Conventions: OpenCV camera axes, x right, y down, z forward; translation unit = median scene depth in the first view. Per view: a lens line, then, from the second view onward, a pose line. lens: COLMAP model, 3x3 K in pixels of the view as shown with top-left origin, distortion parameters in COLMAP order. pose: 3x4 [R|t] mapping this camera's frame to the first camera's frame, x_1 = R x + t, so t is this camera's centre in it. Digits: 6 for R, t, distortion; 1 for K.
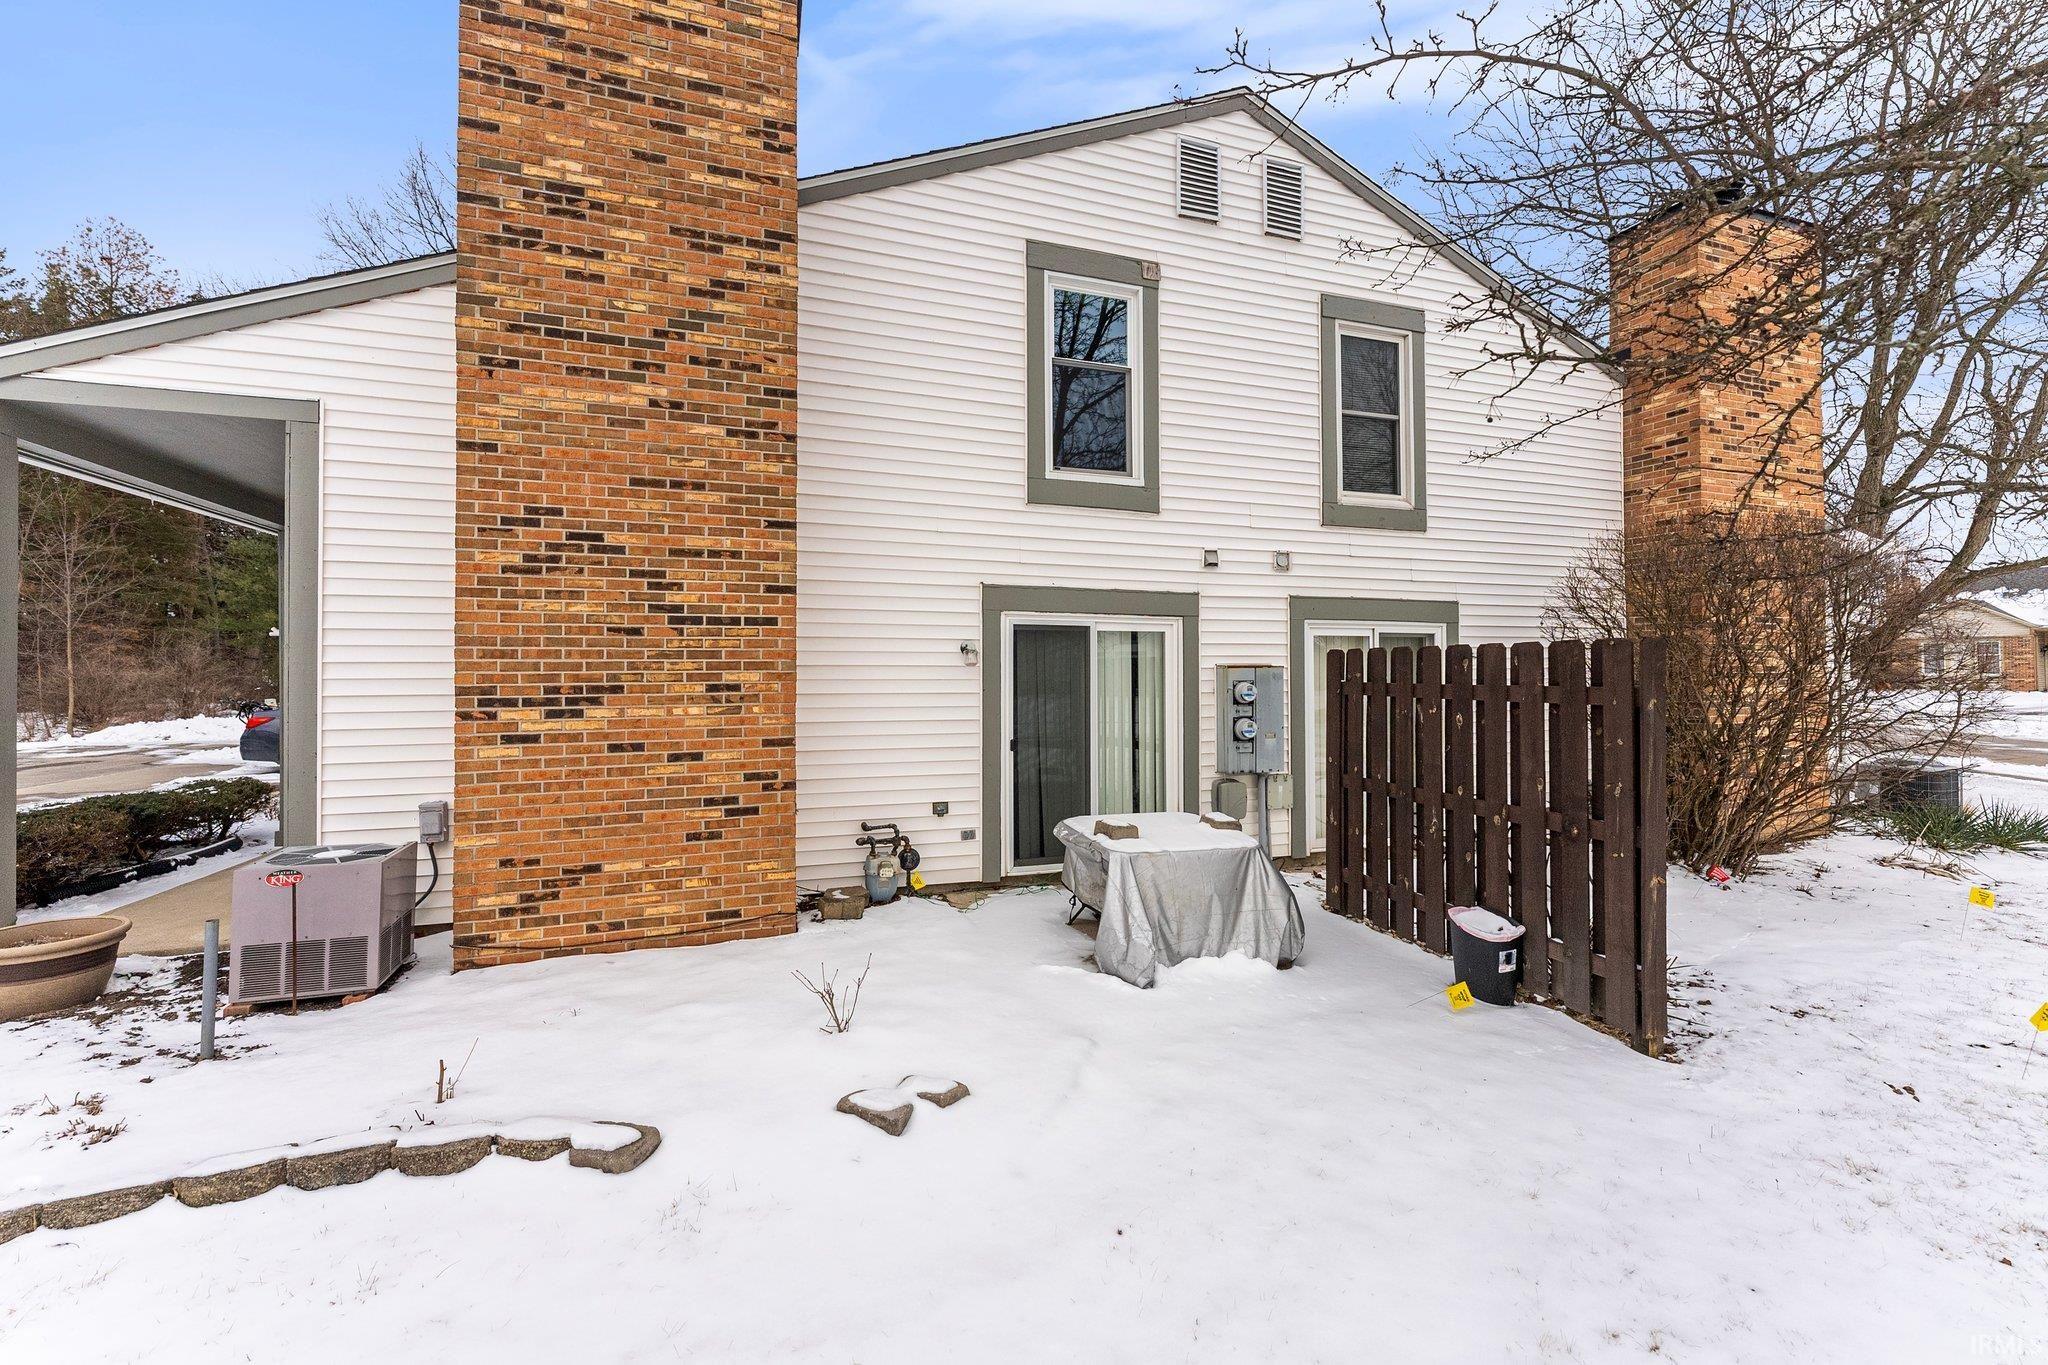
lens RADIAL K [[838.1, 0, 1024.2], [0, 838.1, 666.3], [0, 0, 1]] dist [0.000660, -0.000041]
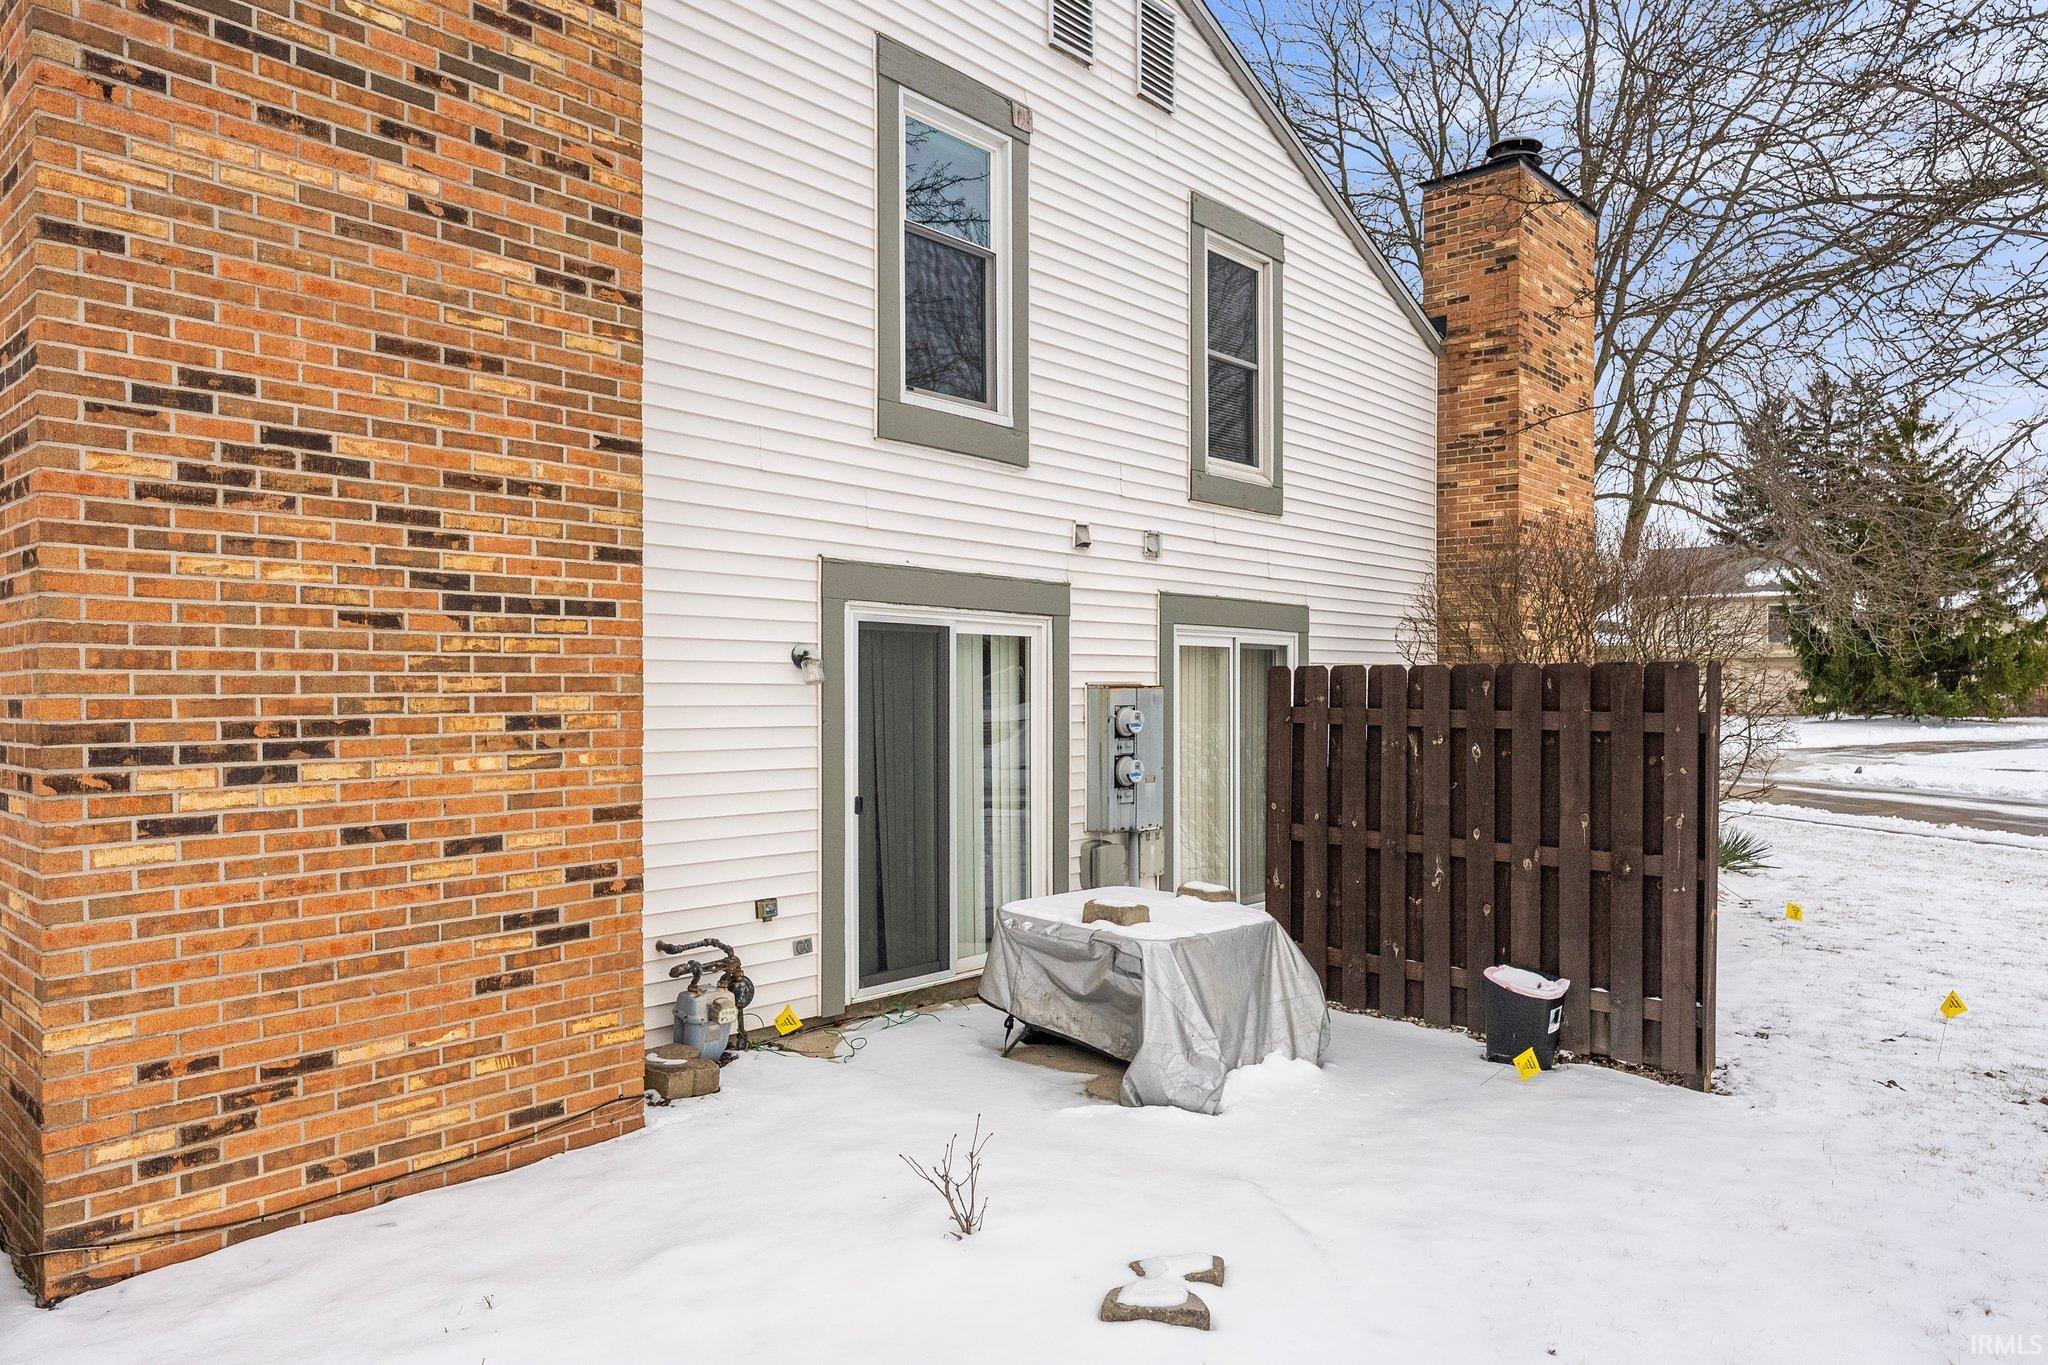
lens RADIAL K [[1304.7, 0, 1026.6], [0, 1304.7, 712.0], [0, 0, 1]] dist [-0.002089, 0.000778]
pose [[0.874692, -0.005649, 0.484646, -0.503436], [-0.006471, 0.999707, 0.023331, -0.004618], [-0.484636, -0.023544, 0.874399, 0.054277]]
